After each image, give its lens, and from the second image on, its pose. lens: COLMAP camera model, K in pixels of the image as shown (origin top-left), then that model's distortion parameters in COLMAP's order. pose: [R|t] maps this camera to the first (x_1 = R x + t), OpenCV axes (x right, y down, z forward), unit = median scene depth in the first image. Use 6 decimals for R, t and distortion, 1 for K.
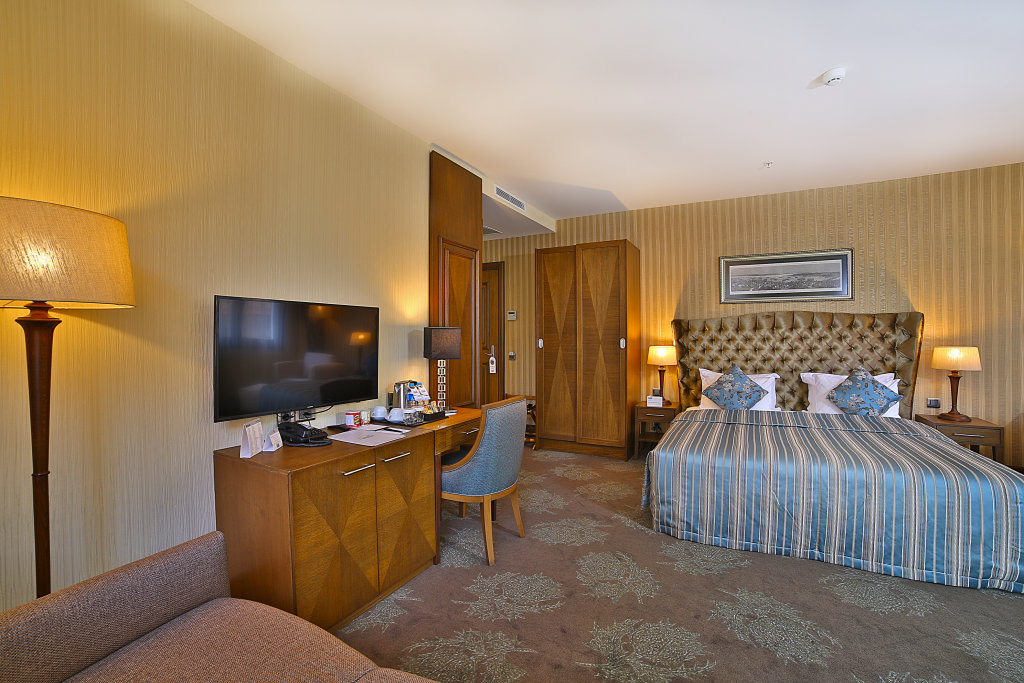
lens RADIAL K [[467.8, 0, 516.5], [0, 467.8, 339.8], [0, 0, 1]] dist [-0.107920, 0.042649]
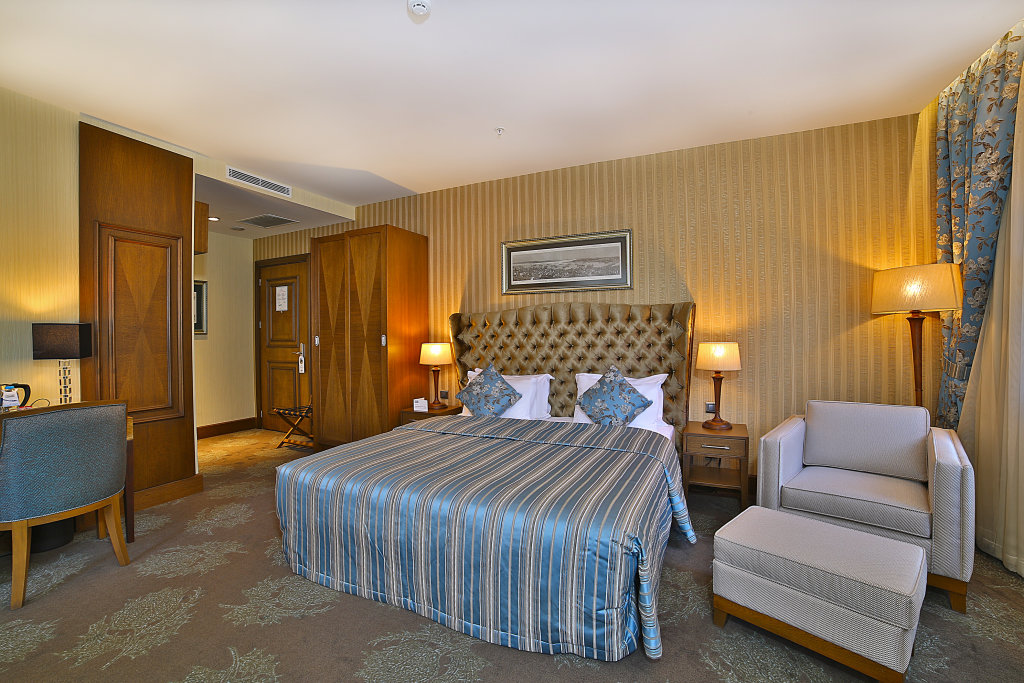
lens RADIAL K [[467.8, 0, 516.5], [0, 467.8, 339.8], [0, 0, 1]] dist [-0.107920, 0.042649]
pose [[0.999361, -0.005560, 0.035305, 0.514217], [0.005332, 0.999964, 0.006554, 0.002420], [-0.035341, -0.006361, 0.999355, 0.110695]]
